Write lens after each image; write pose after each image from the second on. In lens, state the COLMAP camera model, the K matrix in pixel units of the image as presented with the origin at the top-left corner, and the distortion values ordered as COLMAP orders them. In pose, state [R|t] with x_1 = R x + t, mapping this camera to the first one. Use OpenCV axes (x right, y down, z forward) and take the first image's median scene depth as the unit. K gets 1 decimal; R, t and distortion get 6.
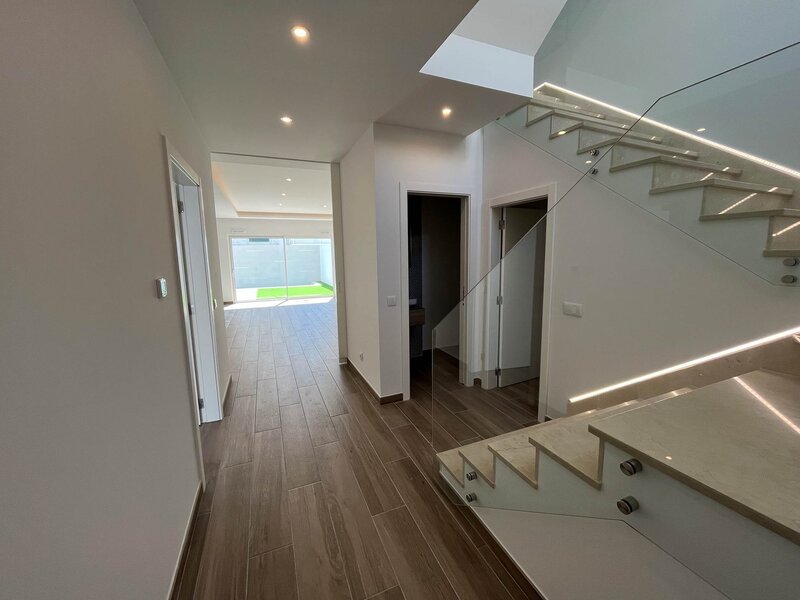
lens RADIAL K [[322.2, 0, 402.4], [0, 322.2, 297.5], [0, 0, 1]] dist [0.002648, -0.000317]
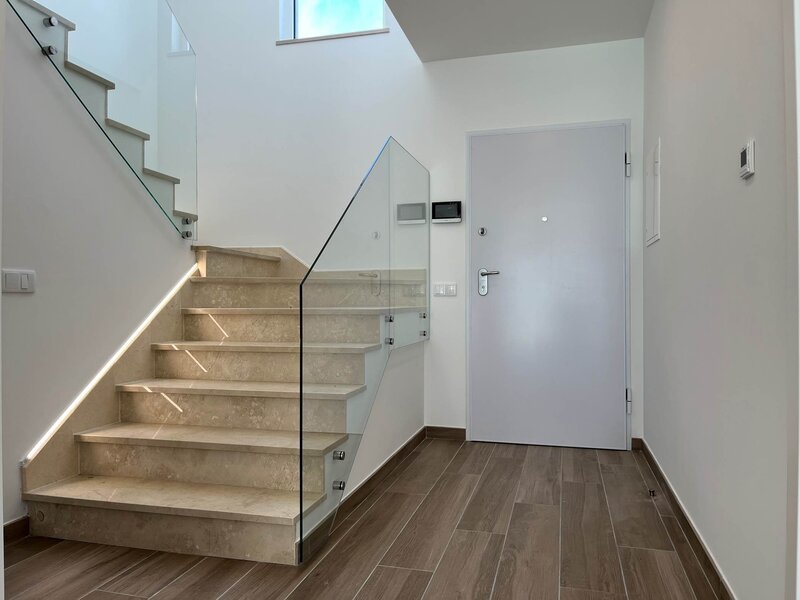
lens RADIAL K [[607.1, 0, 400.4], [0, 607.1, 300.5], [0, 0, 1]] dist [0.002473, 0.000597]
pose [[-0.783409, 0.016144, 0.621297, -0.736176], [0.099419, 0.990045, 0.099634, 0.038558], [-0.613504, 0.139823, -0.777215, 1.775386]]
